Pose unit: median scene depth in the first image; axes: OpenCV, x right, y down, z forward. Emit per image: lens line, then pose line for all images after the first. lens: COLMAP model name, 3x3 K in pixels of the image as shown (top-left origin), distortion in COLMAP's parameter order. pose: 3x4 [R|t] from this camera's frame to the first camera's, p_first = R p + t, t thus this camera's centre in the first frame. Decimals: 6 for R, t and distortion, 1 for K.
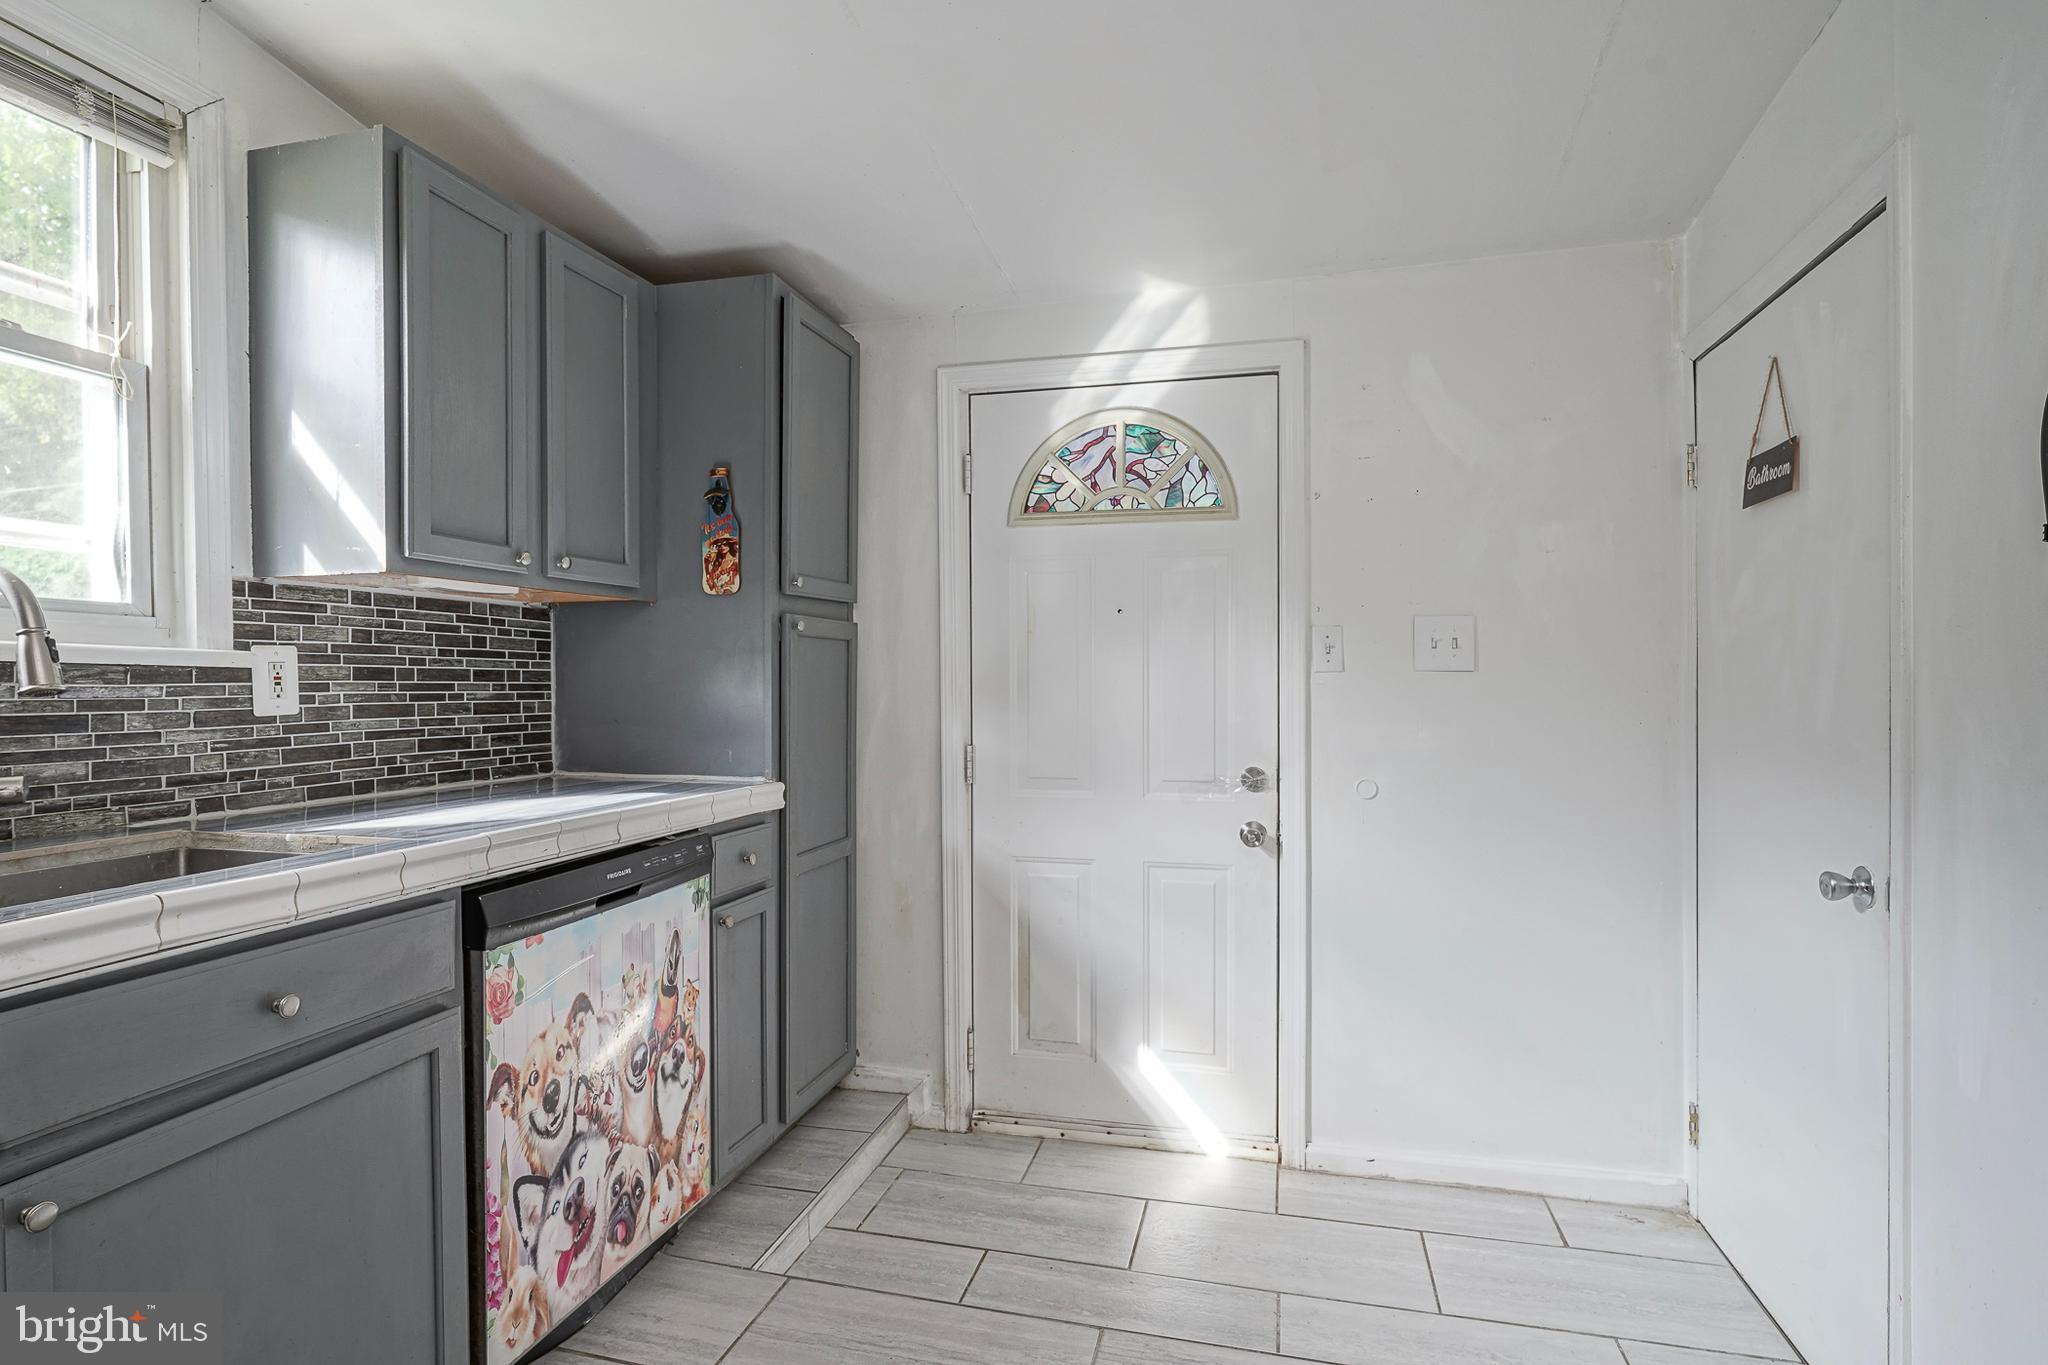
lens RADIAL K [[1087.9, 0, 1067.9], [0, 1087.9, 693.6], [0, 0, 1]] dist [-0.008624, 0.000287]
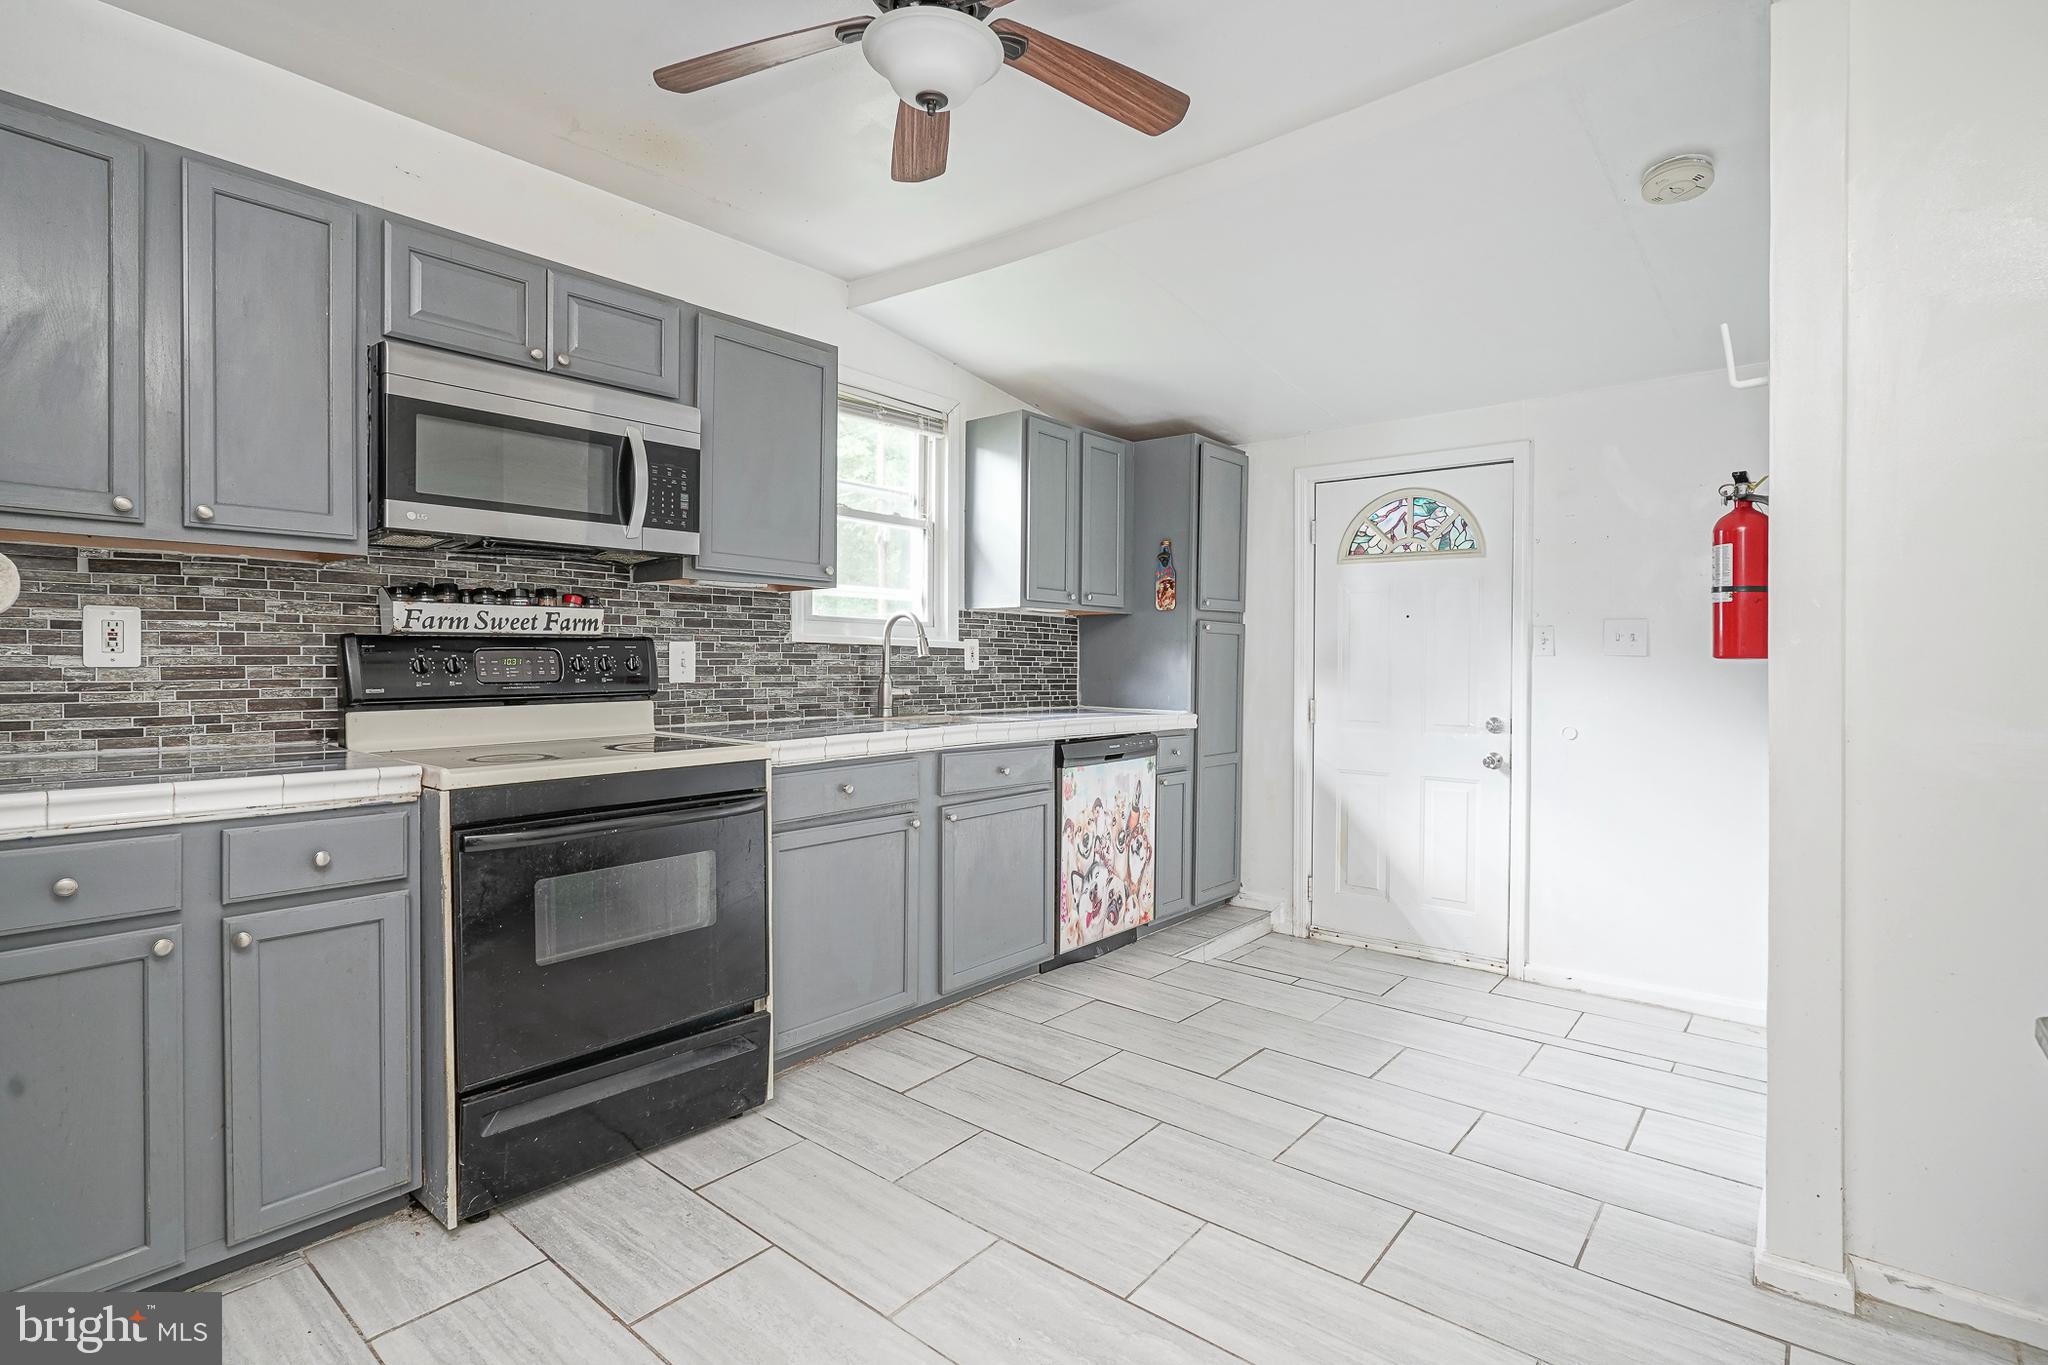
lens RADIAL K [[1163.1, 0, 1014.3], [0, 1163.1, 675.8], [0, 0, 1]] dist [0.001095, 0.001613]
pose [[0.899592, 0.015713, -0.436449, 0.312347], [-0.017402, 0.999849, 0.000128, 0.023411], [0.436385, 0.007480, 0.899729, -0.883149]]
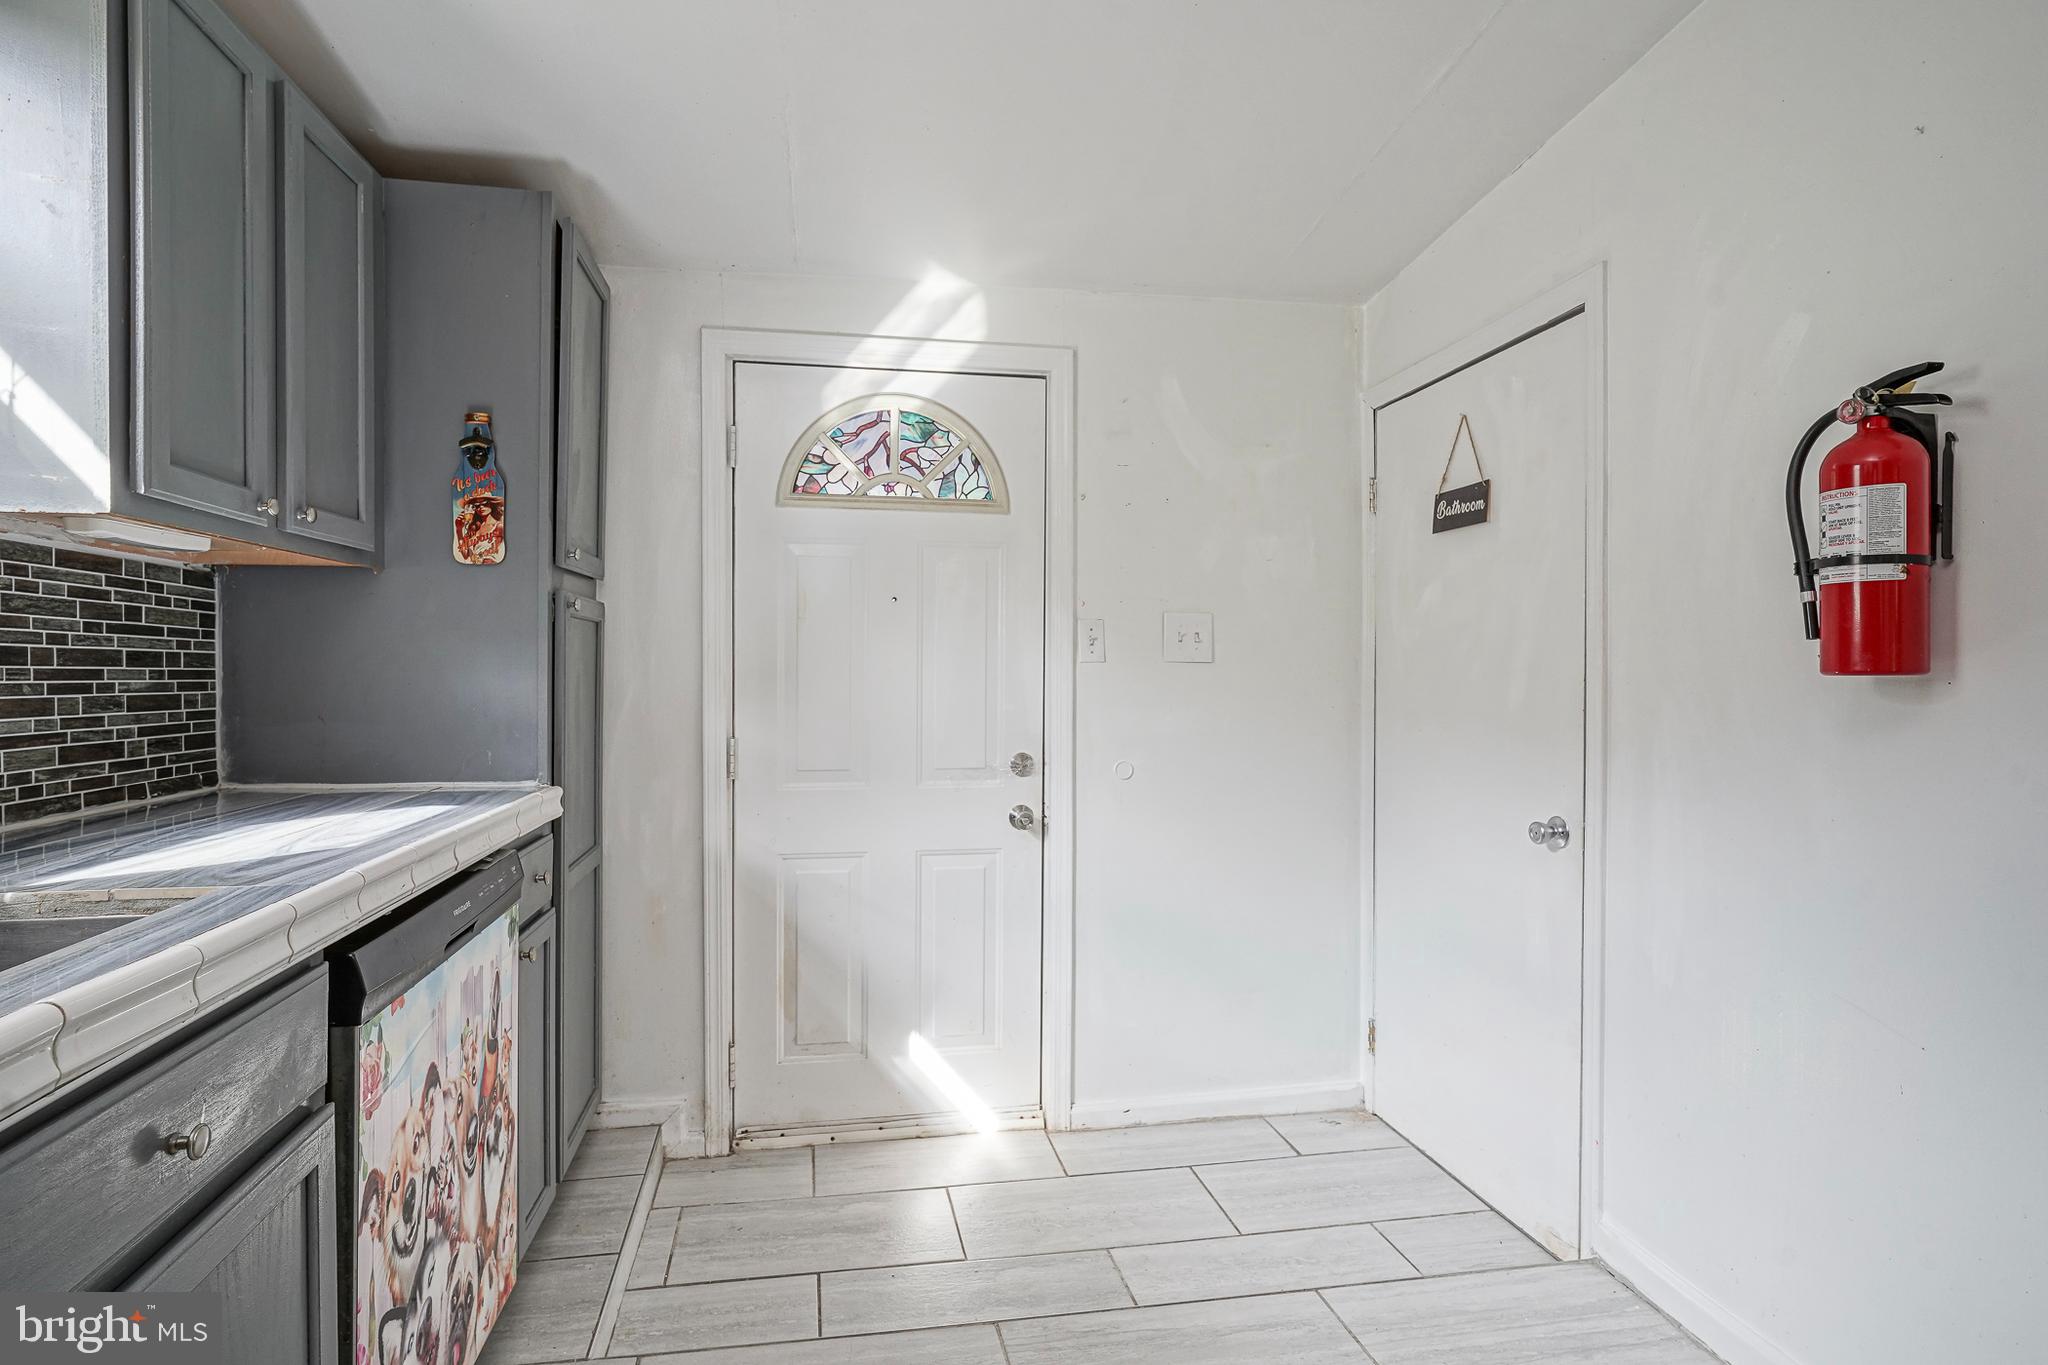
lens RADIAL K [[1045.4, 0, 1024.0], [0, 1045.4, 682.5], [0, 0, 1]] dist [-0.010345, 0.001883]
pose [[0.909732, -0.000288, 0.415196, -0.274348], [-0.000266, 0.999999, 0.001276, -0.001541], [-0.415196, -0.001272, 0.909731, 0.098811]]
